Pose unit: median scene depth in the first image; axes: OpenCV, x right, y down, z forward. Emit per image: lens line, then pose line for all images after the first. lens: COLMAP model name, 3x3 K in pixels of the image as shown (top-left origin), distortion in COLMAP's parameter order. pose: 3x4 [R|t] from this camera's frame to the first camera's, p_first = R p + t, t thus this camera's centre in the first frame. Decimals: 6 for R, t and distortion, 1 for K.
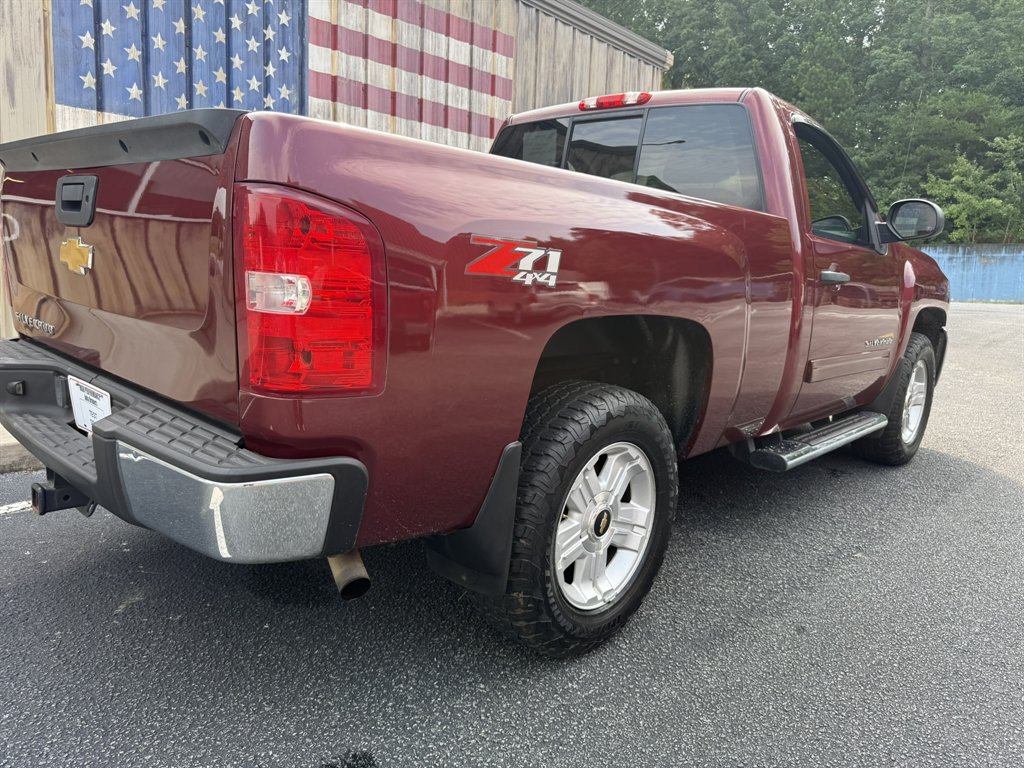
lens RADIAL K [[730.8, 0, 515.8], [0, 730.8, 384.0], [0, 0, 1]] dist [0.000734, -0.005929]
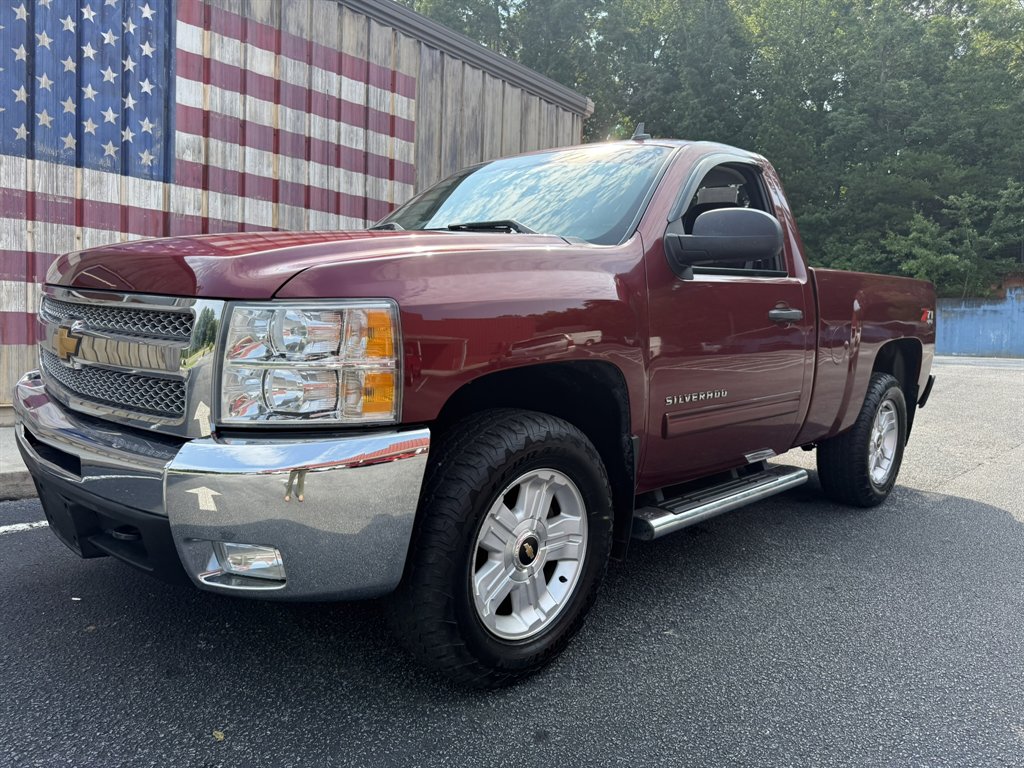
lens RADIAL K [[730.8, 0, 520.6], [0, 730.8, 386.6], [0, 0, 1]] dist [0.000734, -0.005929]
pose [[0.999606, -0.002151, 0.027984, 0.131895], [0.004166, 0.997384, -0.072162, 0.005650], [-0.027756, 0.072250, 0.997000, 0.069460]]
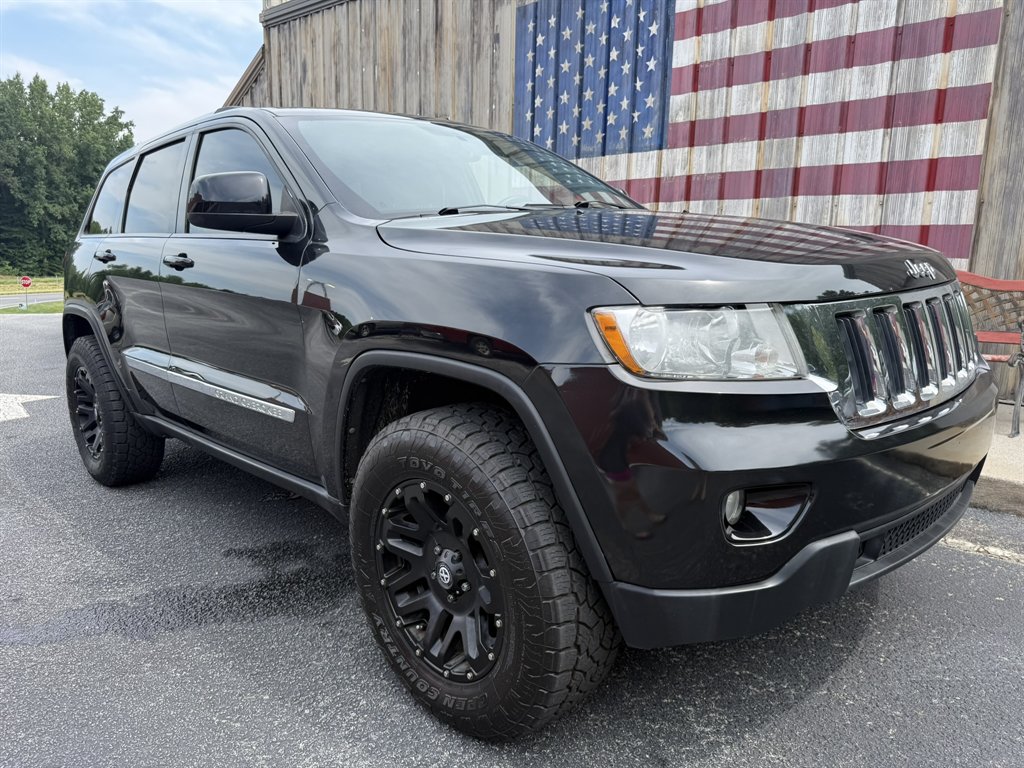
lens RADIAL K [[730.8, 0, 513.5], [0, 730.8, 389.4], [0, 0, 1]] dist [0.000734, -0.005929]
pose [[0.019878, 0.142662, -0.989572, 0.732505], [-0.144056, 0.979848, 0.138367, -0.108496], [0.989370, 0.139804, 0.040029, 0.787110]]
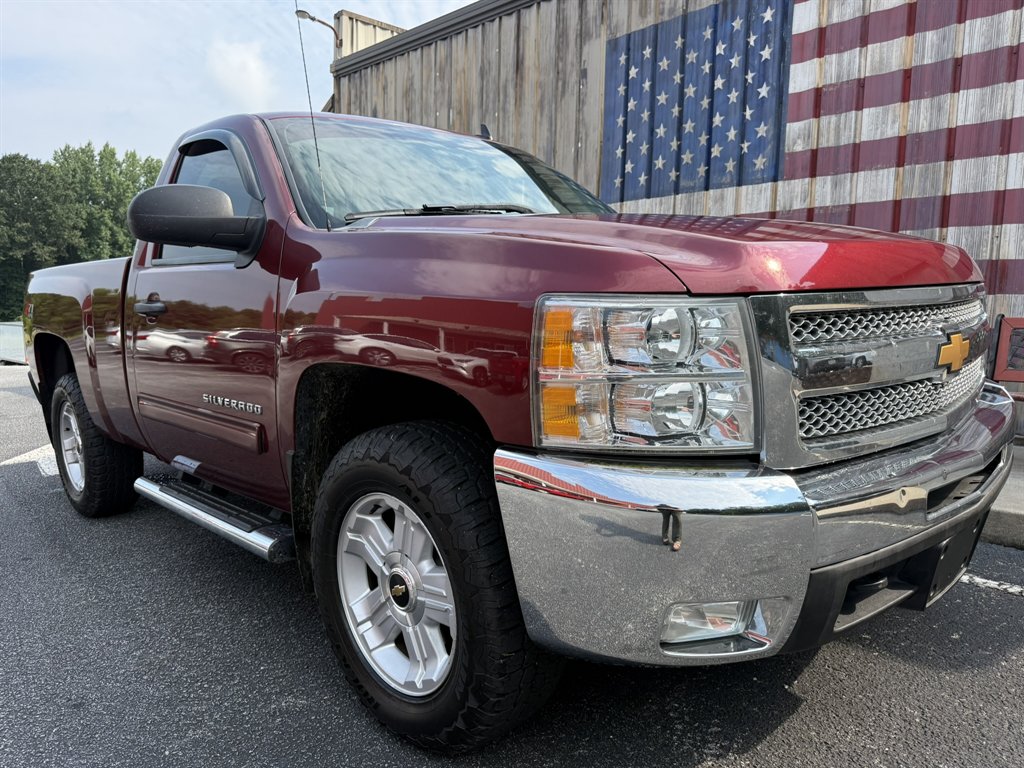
lens RADIAL K [[730.8, 0, 507.6], [0, 730.8, 392.4], [0, 0, 1]] dist [0.000734, -0.005929]
pose [[-0.042643, 0.071600, -0.996521, 0.639473], [-0.145043, 0.986418, 0.077081, -0.084172], [0.988506, 0.147826, -0.031679, 0.720104]]
